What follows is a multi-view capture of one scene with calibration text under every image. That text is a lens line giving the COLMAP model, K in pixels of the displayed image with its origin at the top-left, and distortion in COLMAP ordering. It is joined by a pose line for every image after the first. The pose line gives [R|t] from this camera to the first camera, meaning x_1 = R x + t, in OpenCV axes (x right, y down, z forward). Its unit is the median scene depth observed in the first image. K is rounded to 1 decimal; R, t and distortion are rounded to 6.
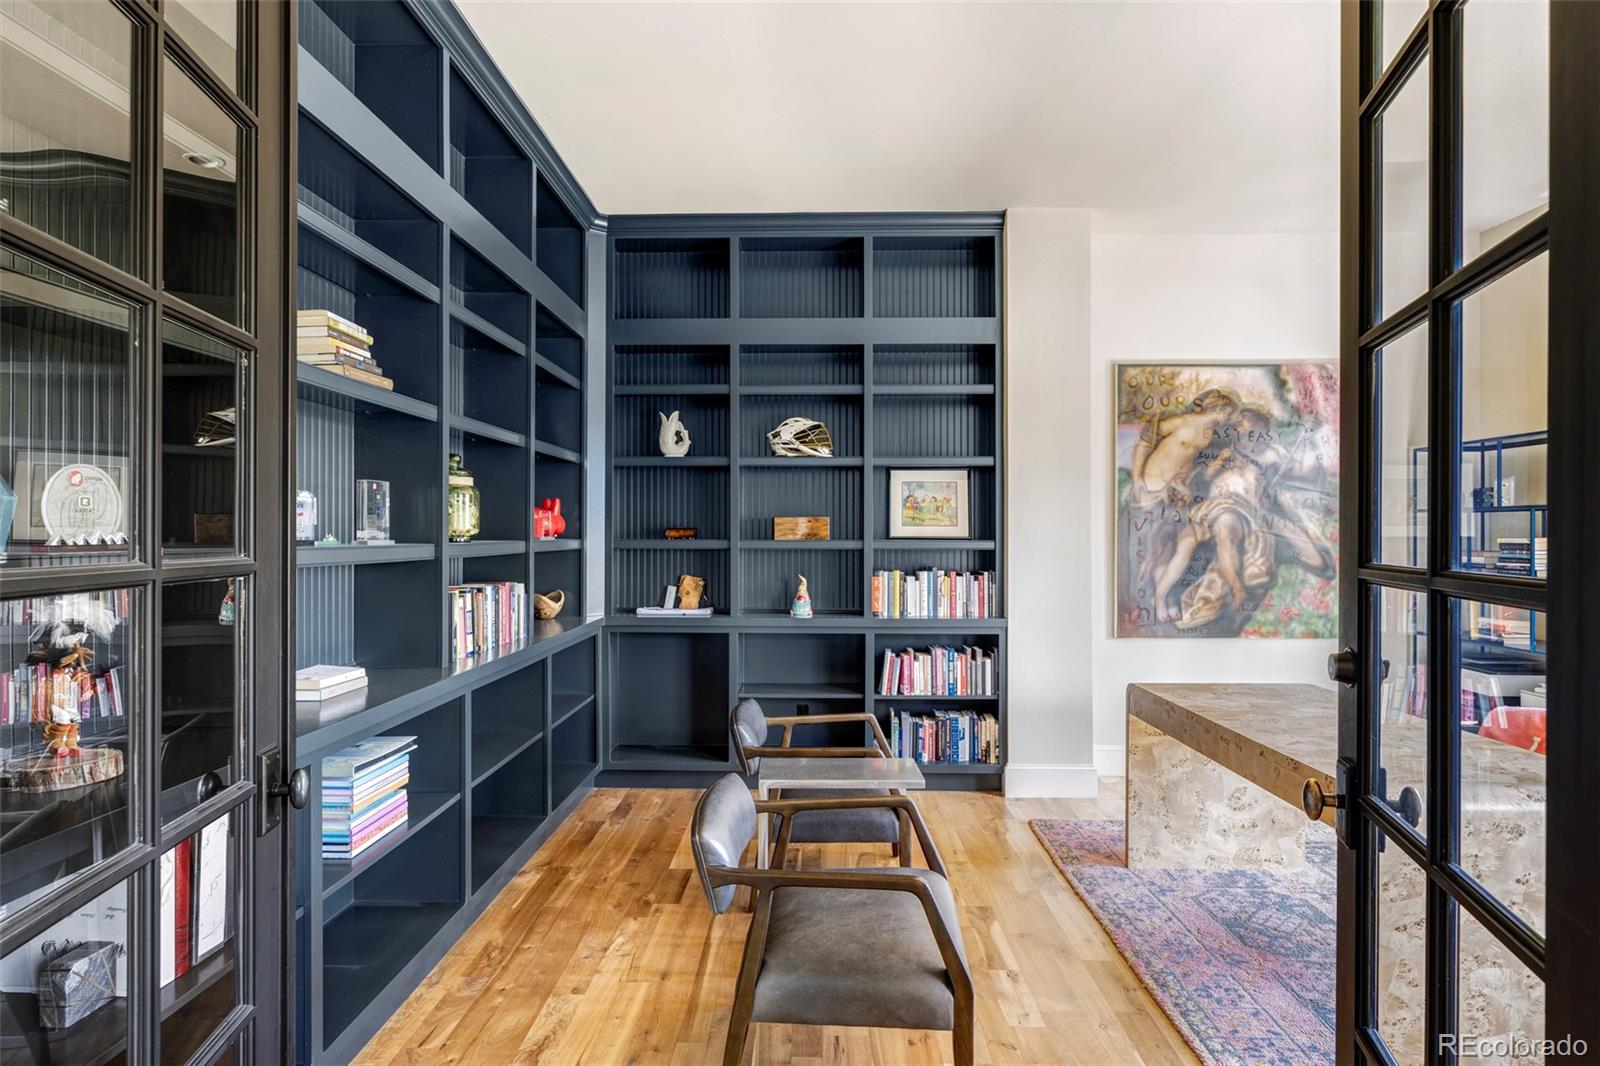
lens RADIAL K [[884.4, 0, 803.1], [0, 884.4, 532.4], [0, 0, 1]] dist [-0.006231, 0.002669]
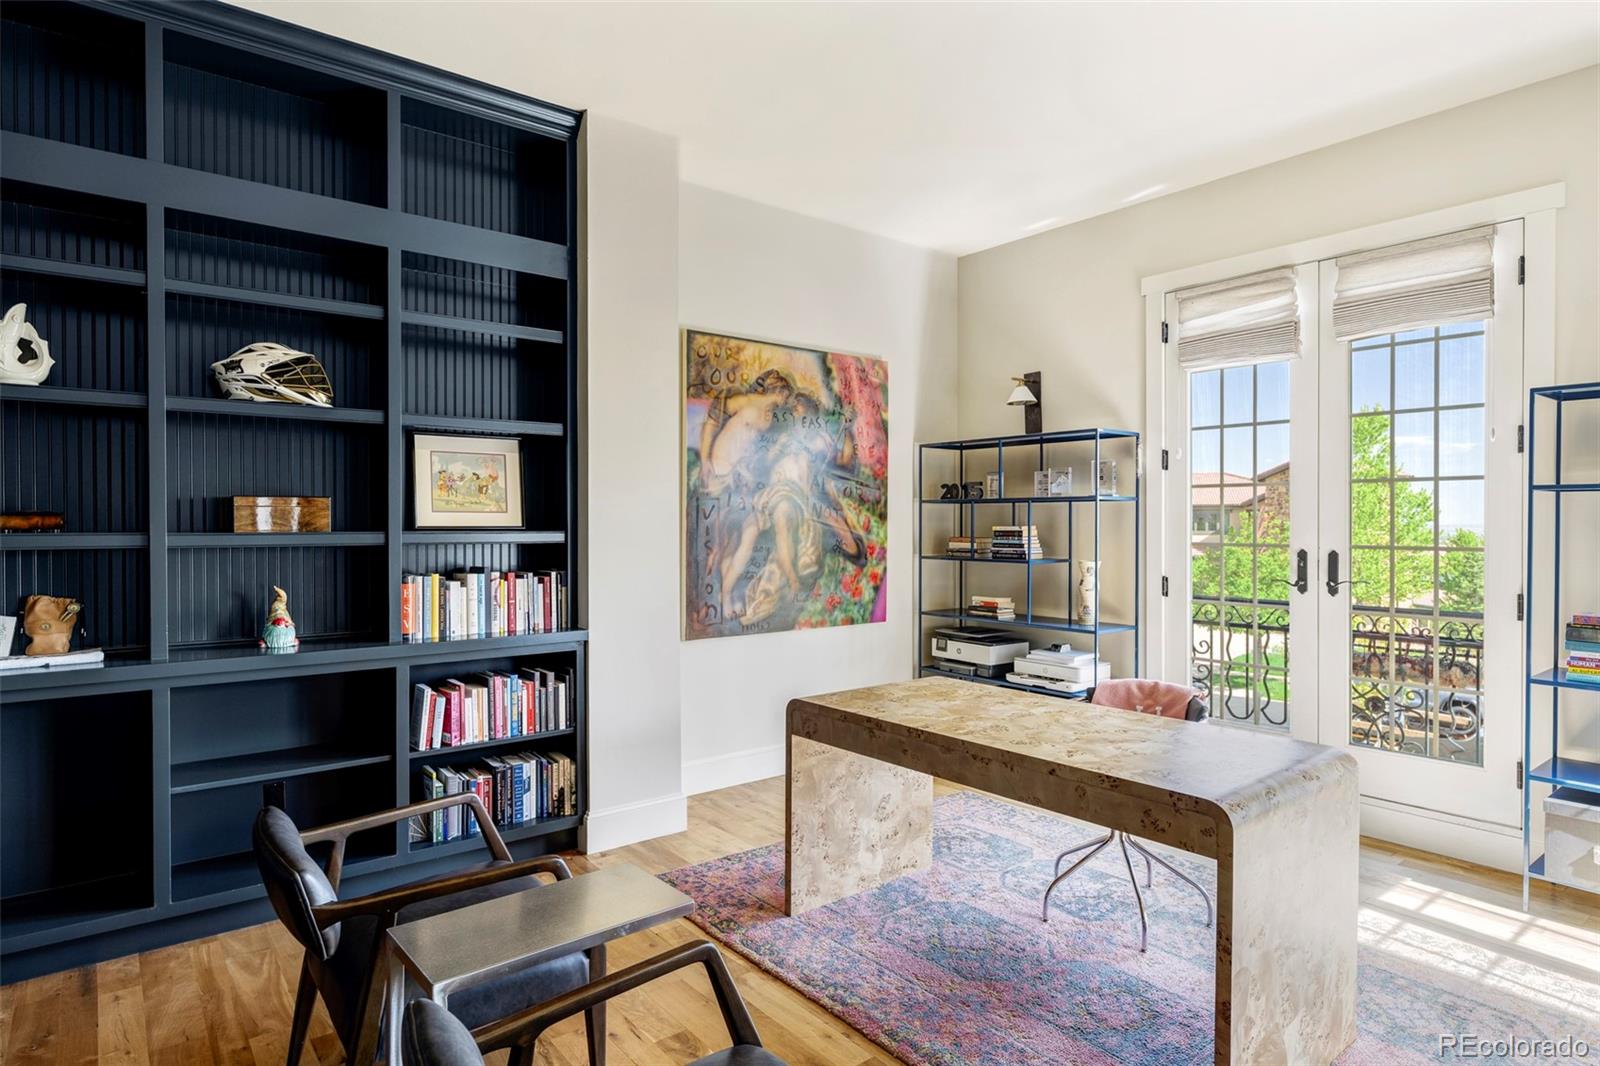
lens RADIAL K [[884.4, 0, 797.0], [0, 884.4, 532.5], [0, 0, 1]] dist [-0.006231, 0.002669]
pose [[0.766917, -0.007949, 0.641697, -0.126952], [-0.000251, 0.999919, 0.012687, 0.000226], [-0.641747, -0.009891, 0.766853, 0.260708]]
